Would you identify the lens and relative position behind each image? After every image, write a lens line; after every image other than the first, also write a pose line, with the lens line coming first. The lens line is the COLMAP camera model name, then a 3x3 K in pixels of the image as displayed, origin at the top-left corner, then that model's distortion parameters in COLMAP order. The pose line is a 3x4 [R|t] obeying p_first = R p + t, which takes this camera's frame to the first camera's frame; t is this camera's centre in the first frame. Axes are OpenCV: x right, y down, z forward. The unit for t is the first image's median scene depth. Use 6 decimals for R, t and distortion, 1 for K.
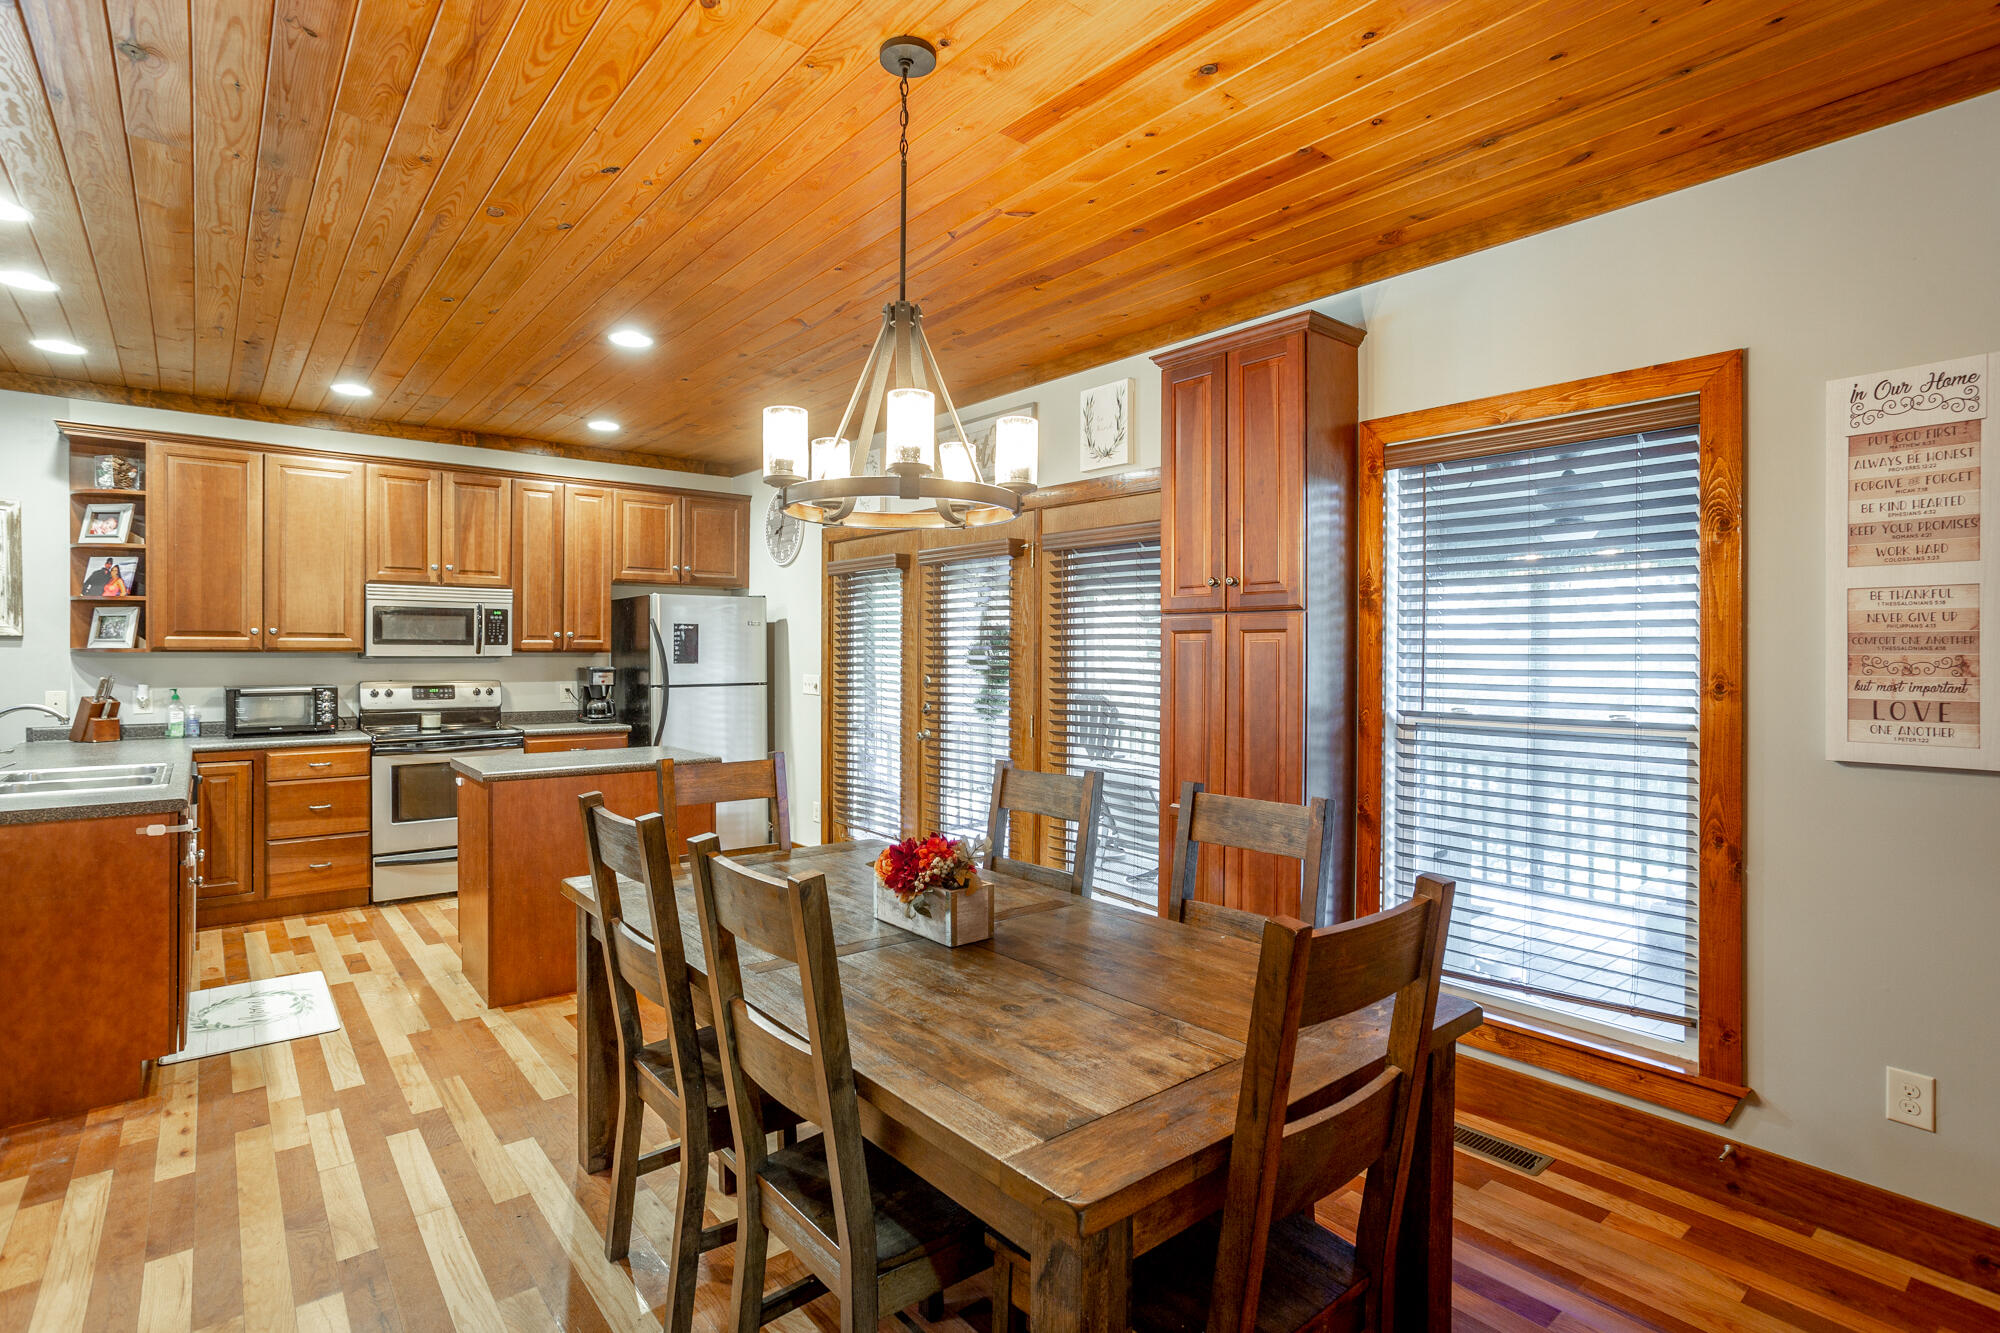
lens RADIAL K [[938.1, 0, 915.4], [0, 938.1, 650.6], [0, 0, 1]] dist [0.000288, 0.021472]
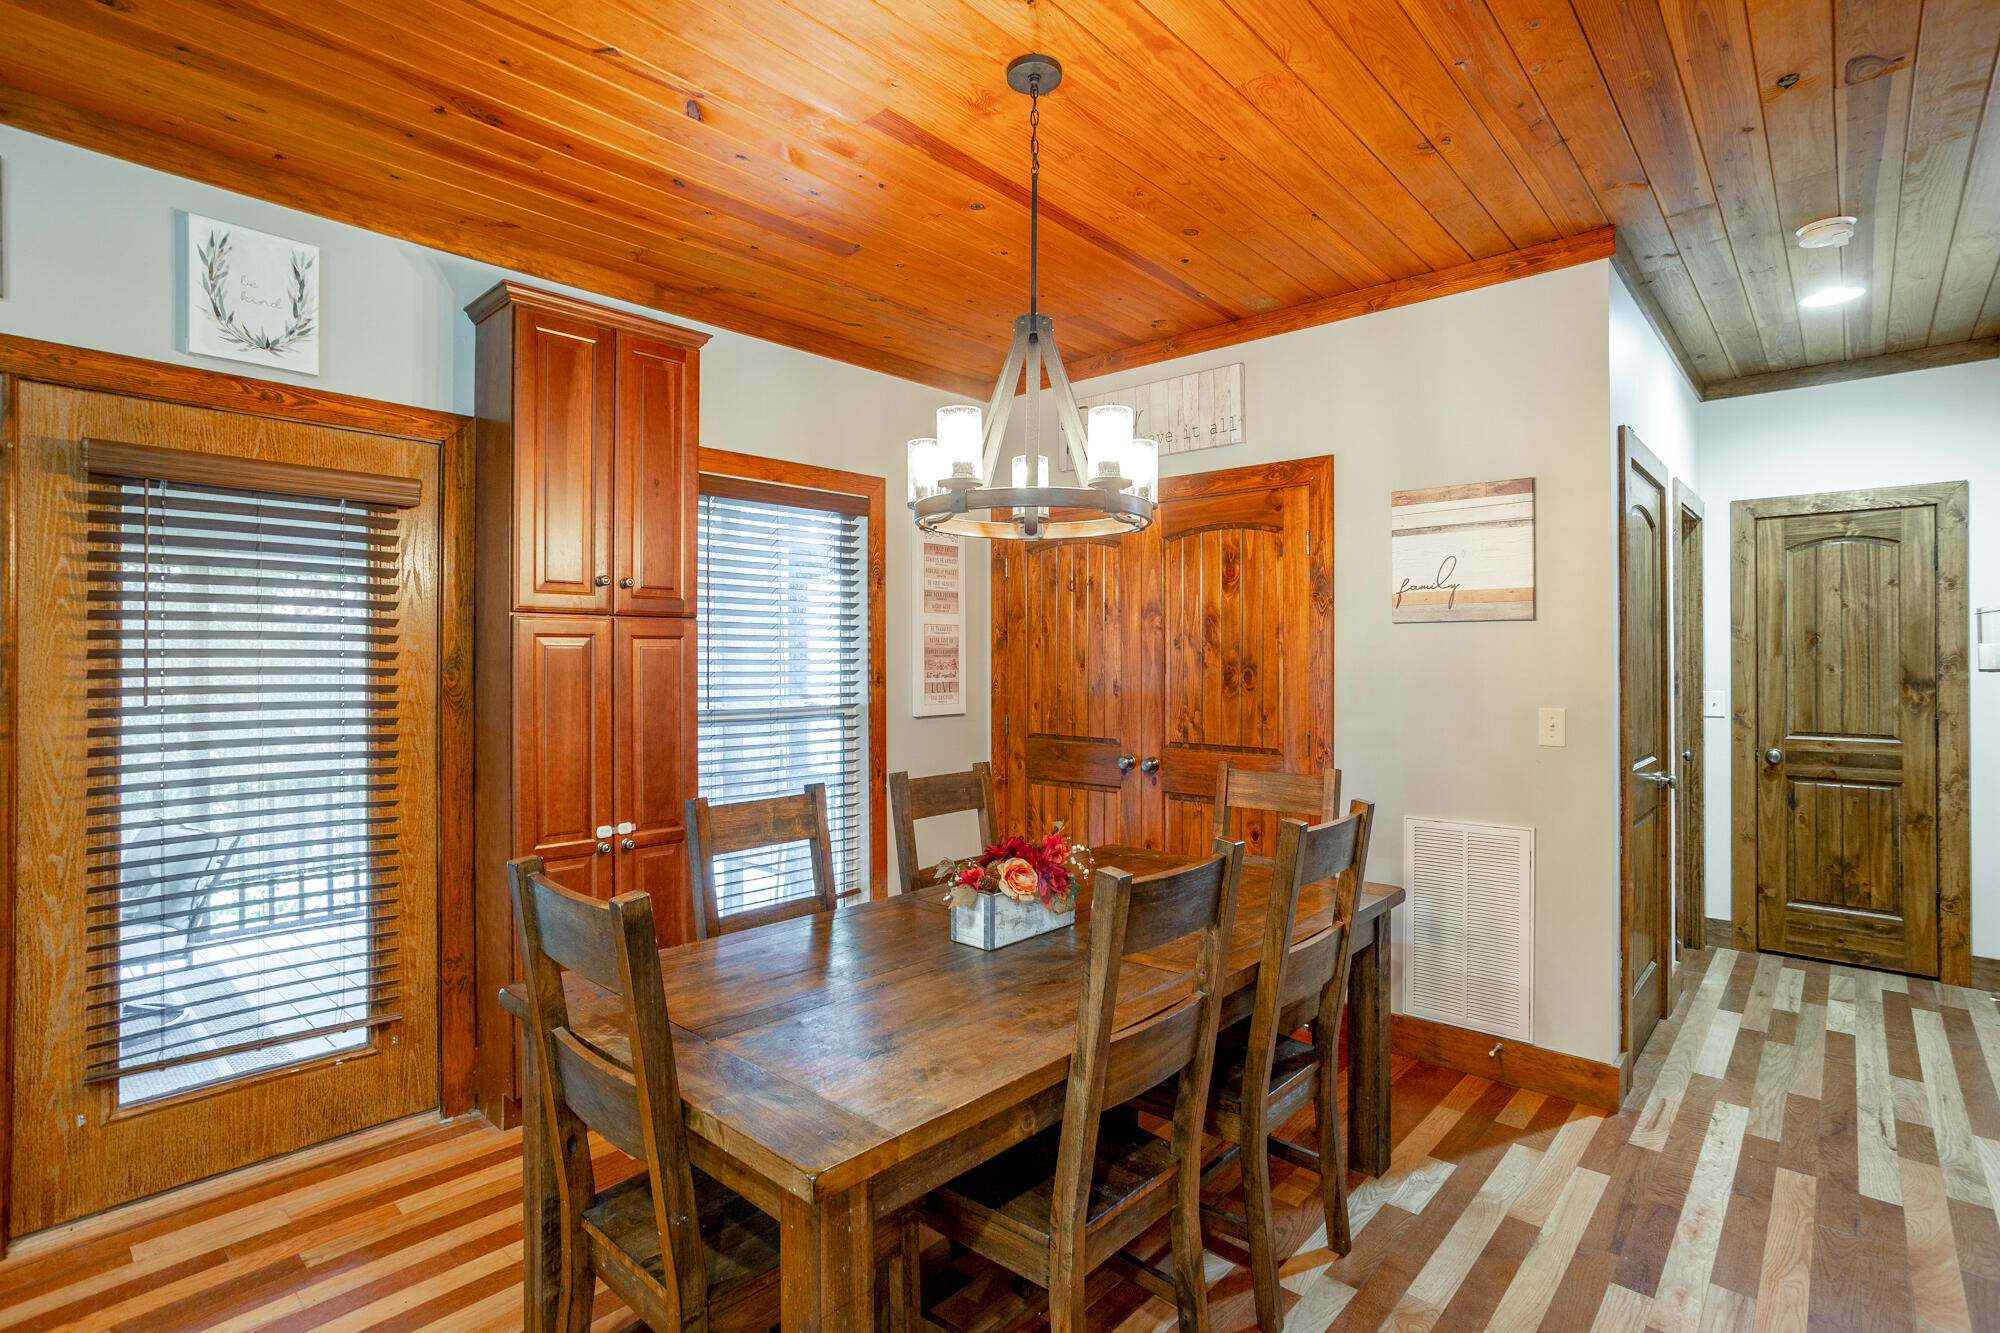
lens RADIAL K [[954.0, 0, 1037.3], [0, 954.0, 655.8], [0, 0, 1]] dist [-0.056096, 0.034764]
pose [[-0.182984, -0.001358, 0.983115, -0.394660], [-0.001468, 0.999998, 0.001108, -0.002198], [-0.983115, -0.001240, -0.182985, 0.485382]]
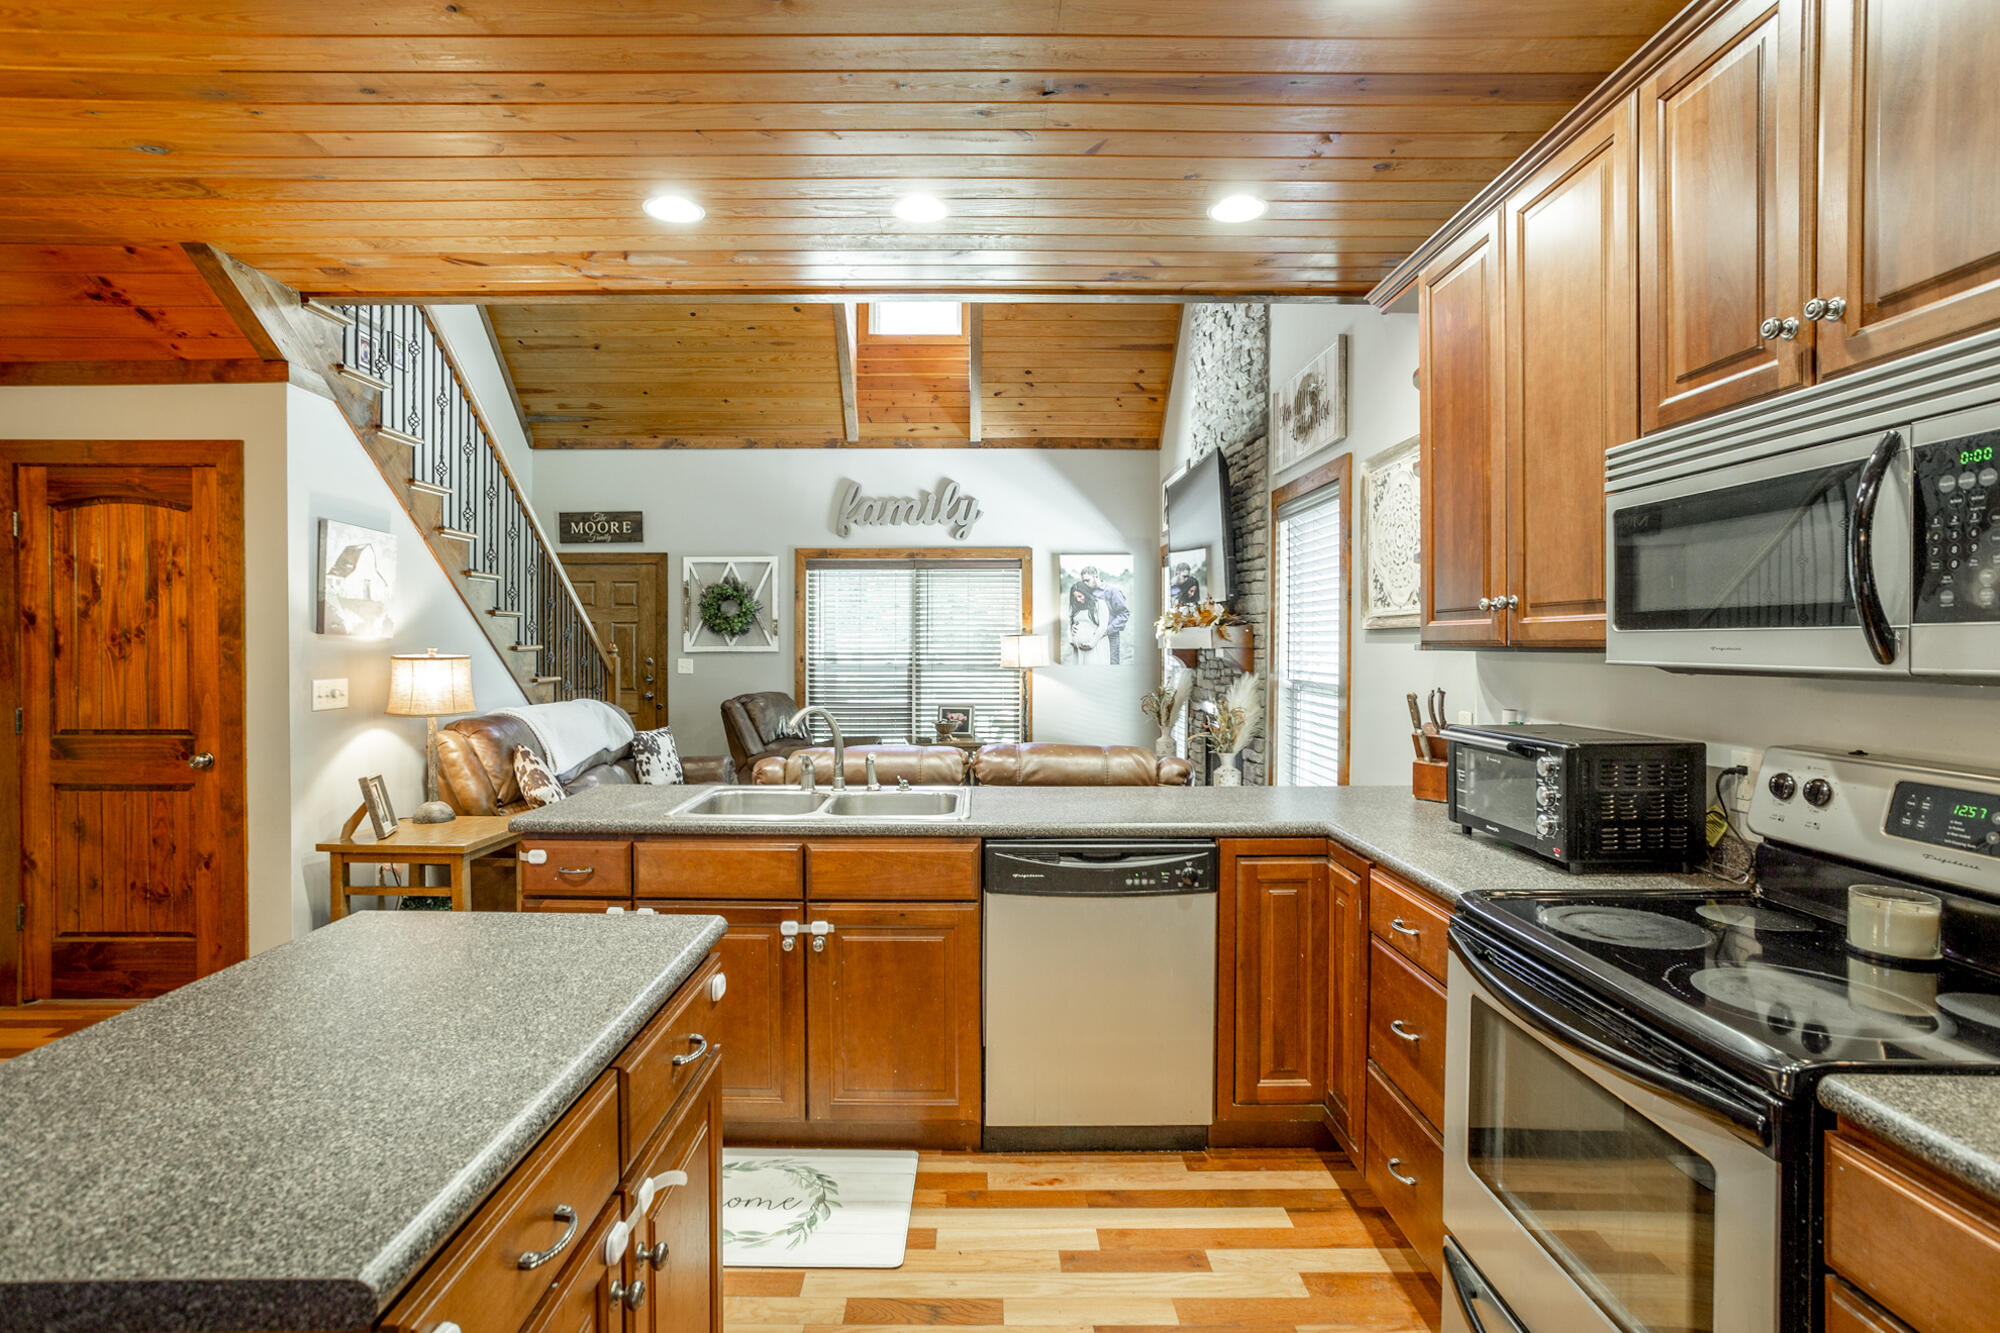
lens RADIAL K [[986.2, 0, 987.5], [0, 986.2, 651.7], [0, 0, 1]] dist [-0.071166, 0.037360]
pose [[-0.590088, 0.002693, -0.807335, -0.184445], [-0.003227, 0.999979, 0.005694, 0.000090], [0.807333, 0.005965, -0.590066, 1.065878]]
